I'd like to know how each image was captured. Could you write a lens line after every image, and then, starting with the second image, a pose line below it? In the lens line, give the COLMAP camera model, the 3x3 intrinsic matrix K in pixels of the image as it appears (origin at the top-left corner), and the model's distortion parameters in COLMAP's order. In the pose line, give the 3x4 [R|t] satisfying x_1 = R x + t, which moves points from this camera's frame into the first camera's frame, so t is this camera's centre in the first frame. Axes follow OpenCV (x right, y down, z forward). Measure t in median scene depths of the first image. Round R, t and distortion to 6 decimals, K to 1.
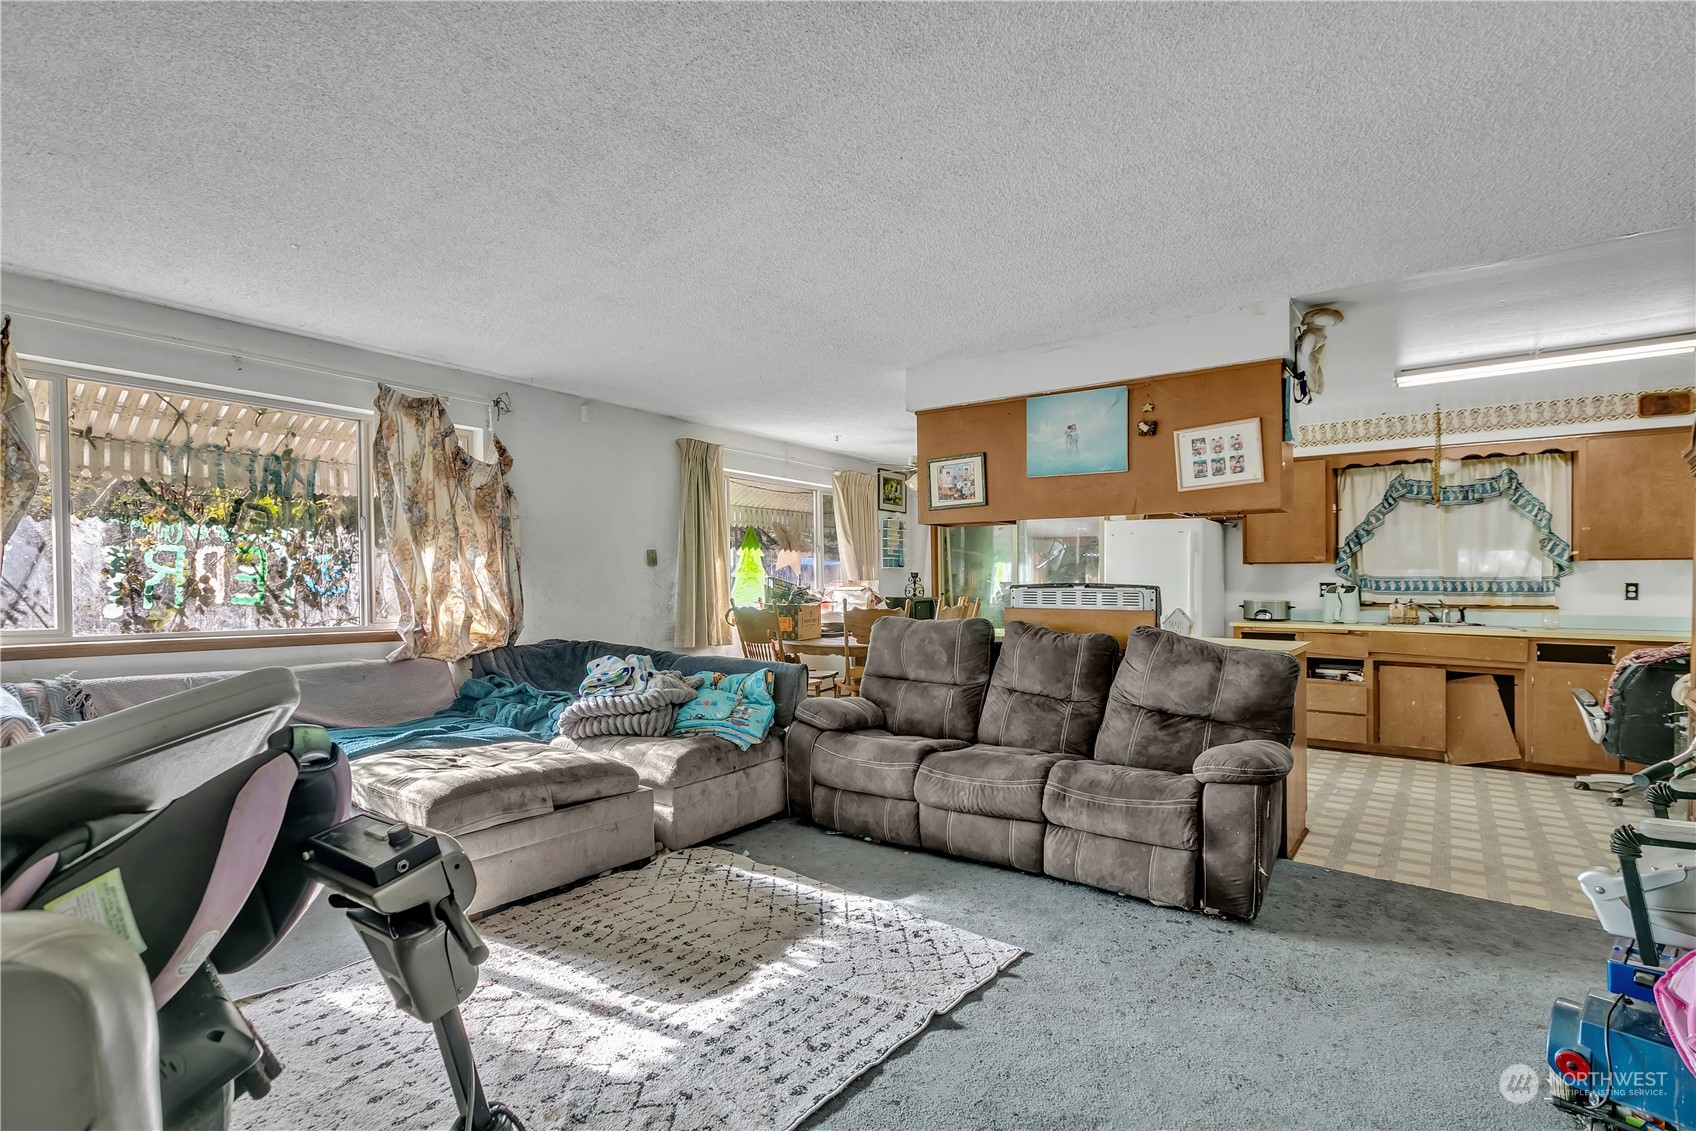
lens RADIAL K [[809.6, 0, 854.8], [0, 809.6, 581.6], [0, 0, 1]] dist [0.000307, -0.001899]
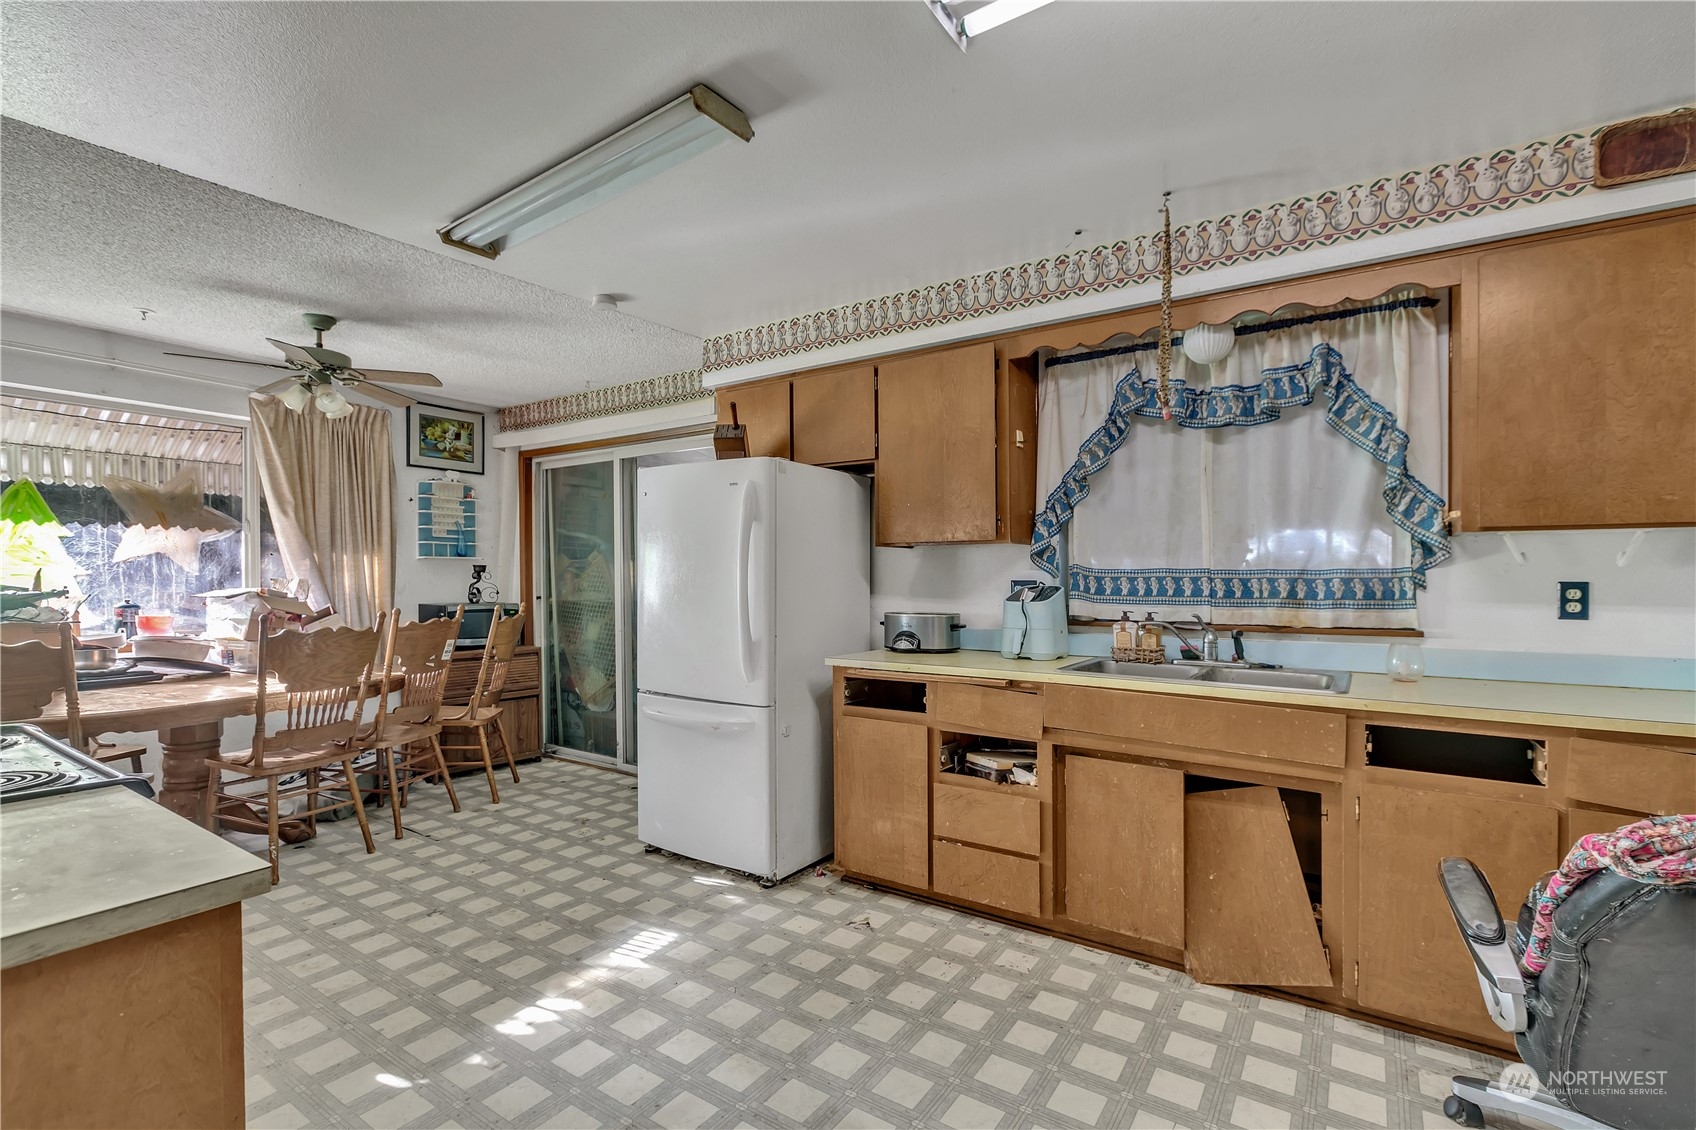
lens RADIAL K [[785.9, 0, 842.7], [0, 785.9, 578.8], [0, 0, 1]] dist [-0.002503, -0.002042]
pose [[0.998779, -0.004962, 0.049159, 0.506885], [0.004639, 0.999967, 0.006663, -0.004435], [-0.049190, -0.006427, 0.998769, 0.556203]]
